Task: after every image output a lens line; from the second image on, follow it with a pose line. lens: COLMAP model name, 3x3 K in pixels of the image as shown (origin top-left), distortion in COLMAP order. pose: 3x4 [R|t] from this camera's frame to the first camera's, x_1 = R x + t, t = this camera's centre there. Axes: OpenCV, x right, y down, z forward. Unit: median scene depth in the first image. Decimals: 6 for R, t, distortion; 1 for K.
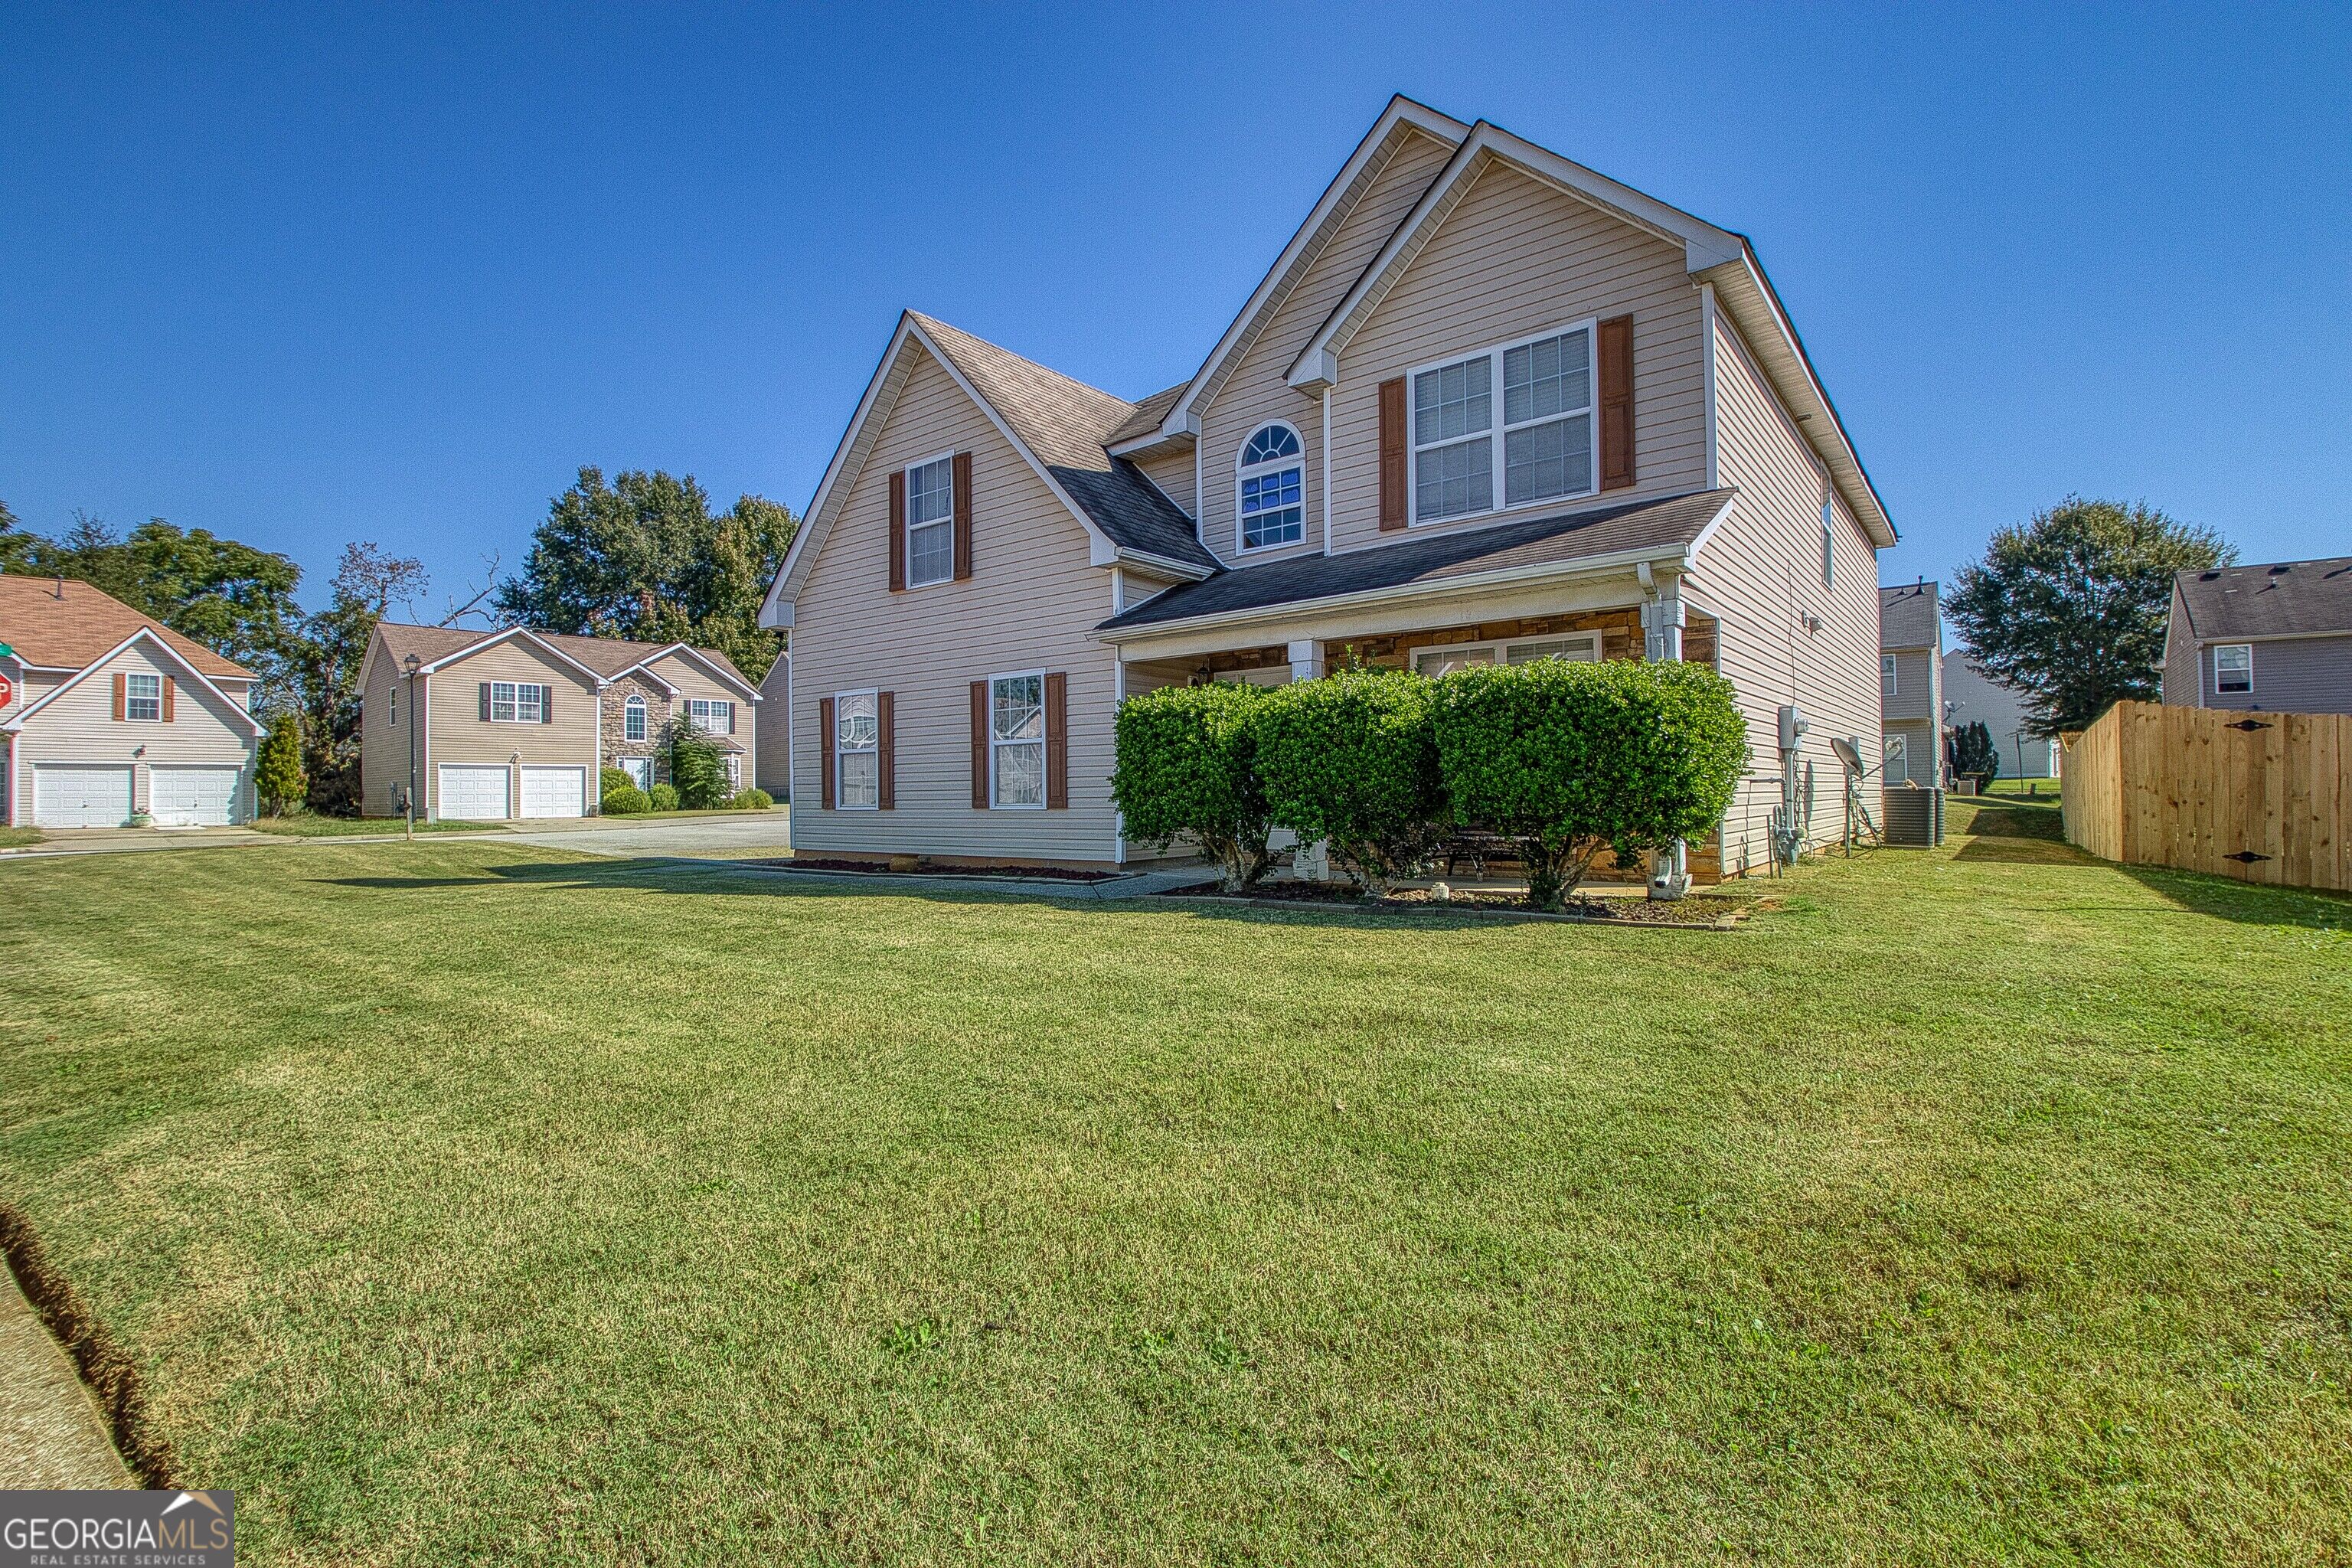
lens RADIAL K [[1107.6, 0, 1199.4], [0, 1107.6, 783.0], [0, 0, 1]] dist [0.011828, -0.010595]
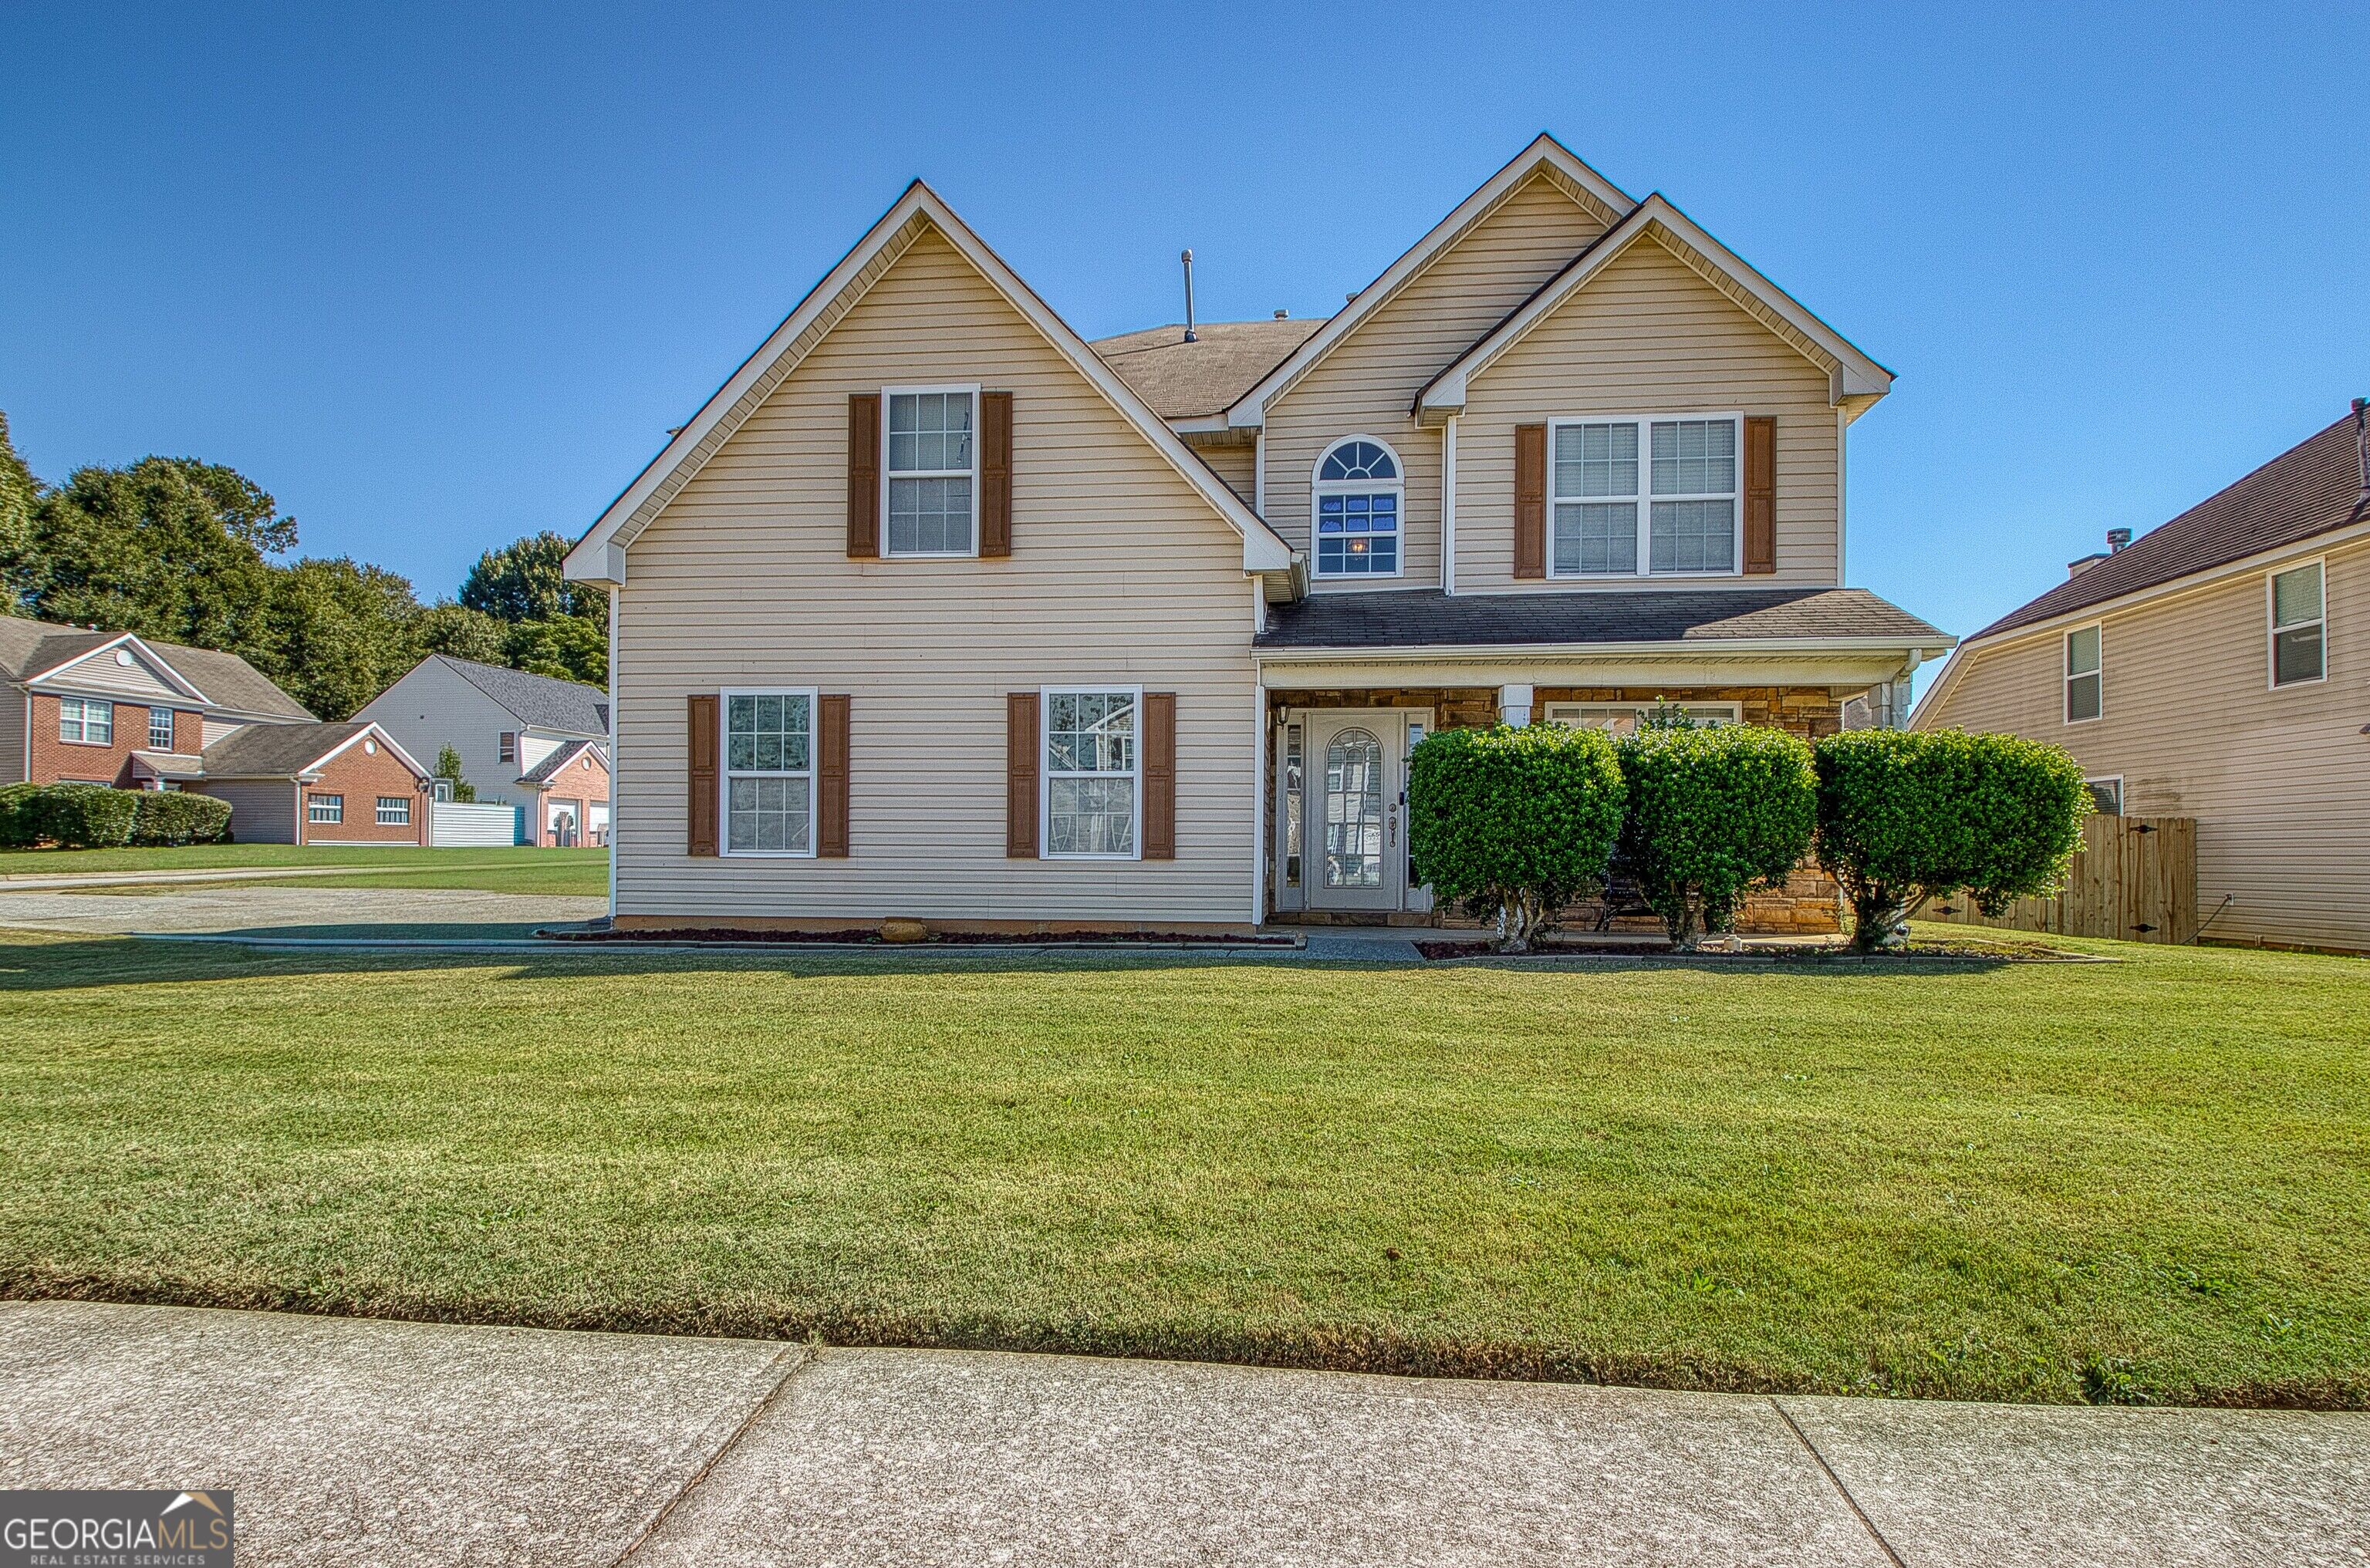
lens RADIAL K [[1115.9, 0, 1199.0], [0, 1115.9, 843.1], [0, 0, 1]] dist [0.011828, -0.010595]
pose [[0.840388, 0.016944, 0.541720, -0.549425], [-0.024157, 0.999689, 0.006207, 0.005332], [-0.541446, -0.018303, 0.840536, 0.298087]]
